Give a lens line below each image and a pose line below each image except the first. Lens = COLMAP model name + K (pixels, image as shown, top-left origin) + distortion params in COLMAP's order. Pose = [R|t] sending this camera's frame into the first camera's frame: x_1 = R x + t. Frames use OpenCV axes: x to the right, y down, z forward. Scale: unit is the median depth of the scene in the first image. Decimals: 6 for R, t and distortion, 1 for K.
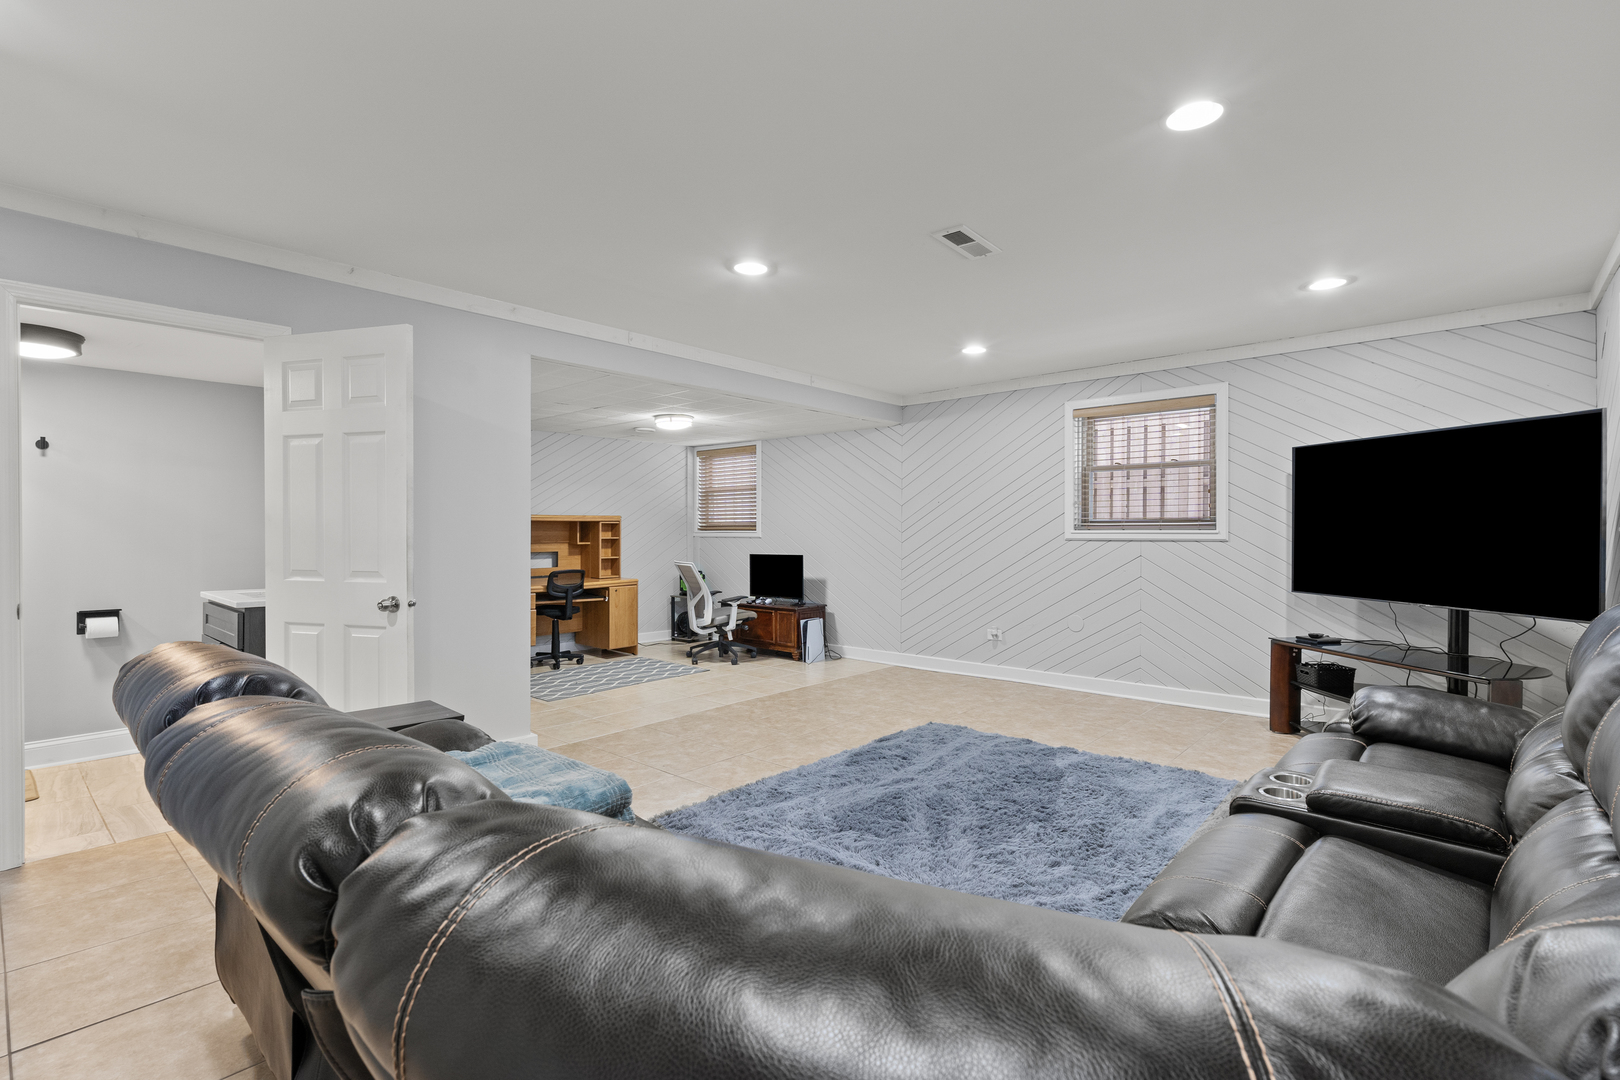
lens RADIAL K [[747.6, 0, 818.6], [0, 747.6, 536.2], [0, 0, 1]] dist [0.000585, -0.000299]
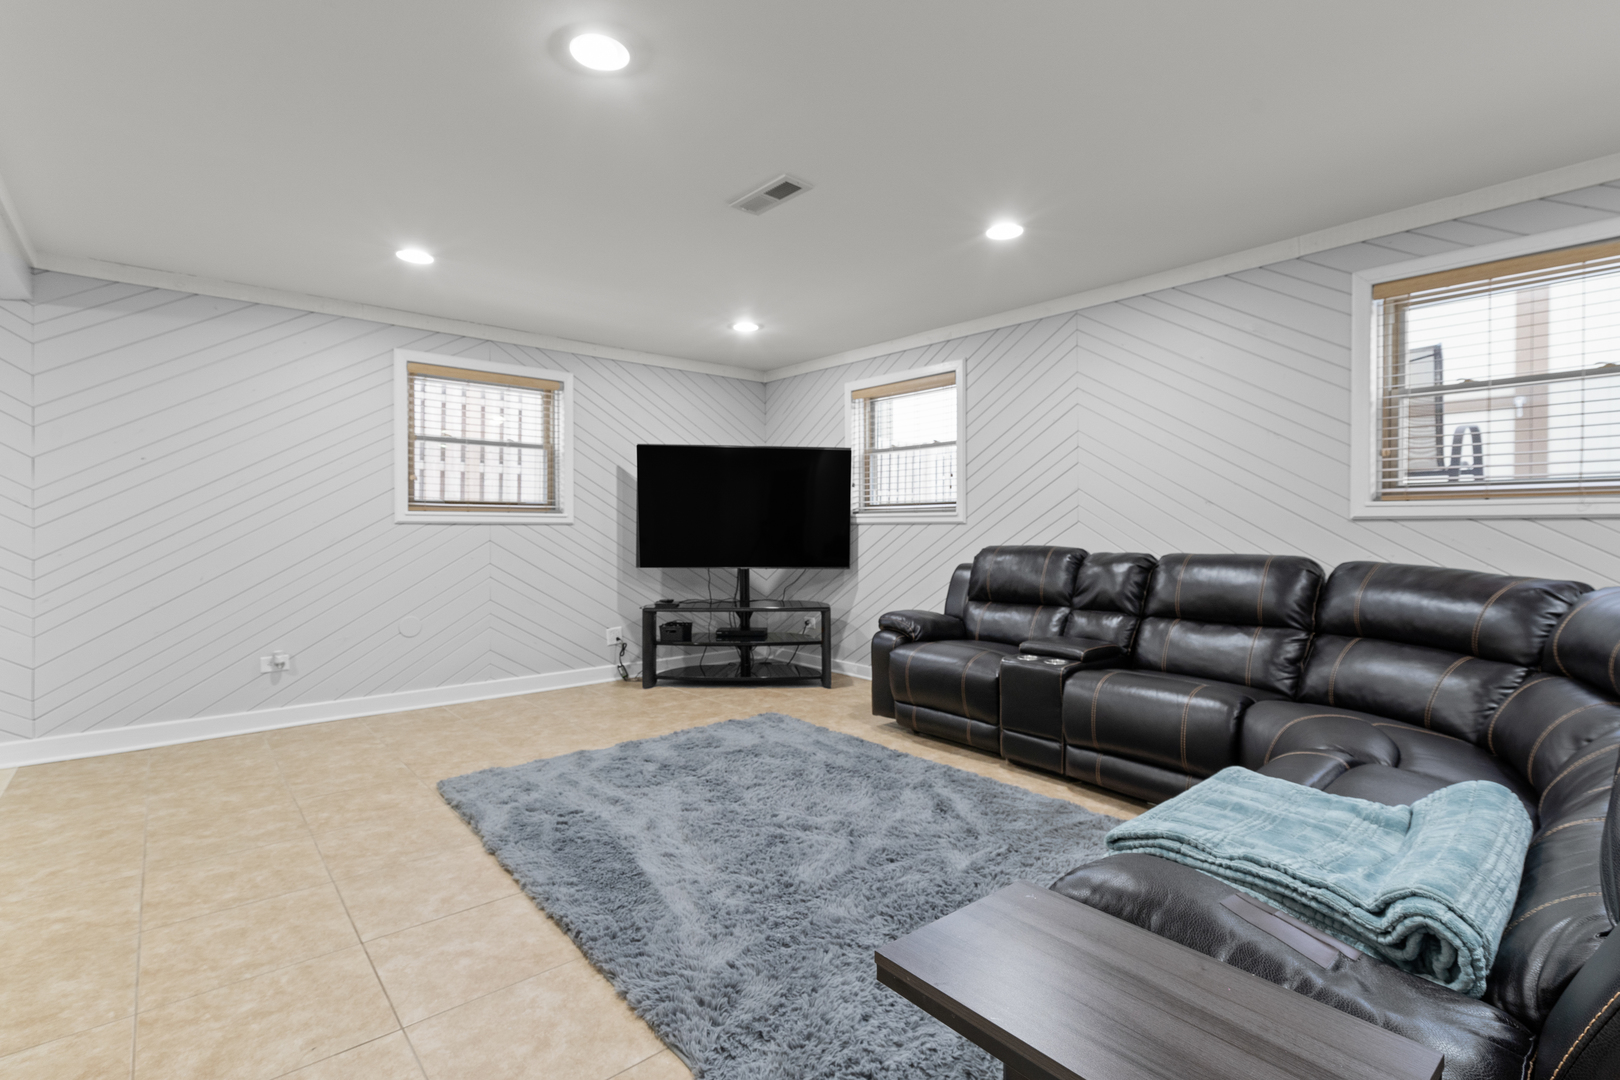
lens RADIAL K [[747.6, 0, 818.6], [0, 747.6, 536.2], [0, 0, 1]] dist [0.000585, -0.000299]
pose [[0.127476, -0.009760, 0.991794, -0.497222], [0.003441, 0.999950, 0.009398, 0.015860], [-0.991836, 0.002214, 0.127504, 0.569804]]
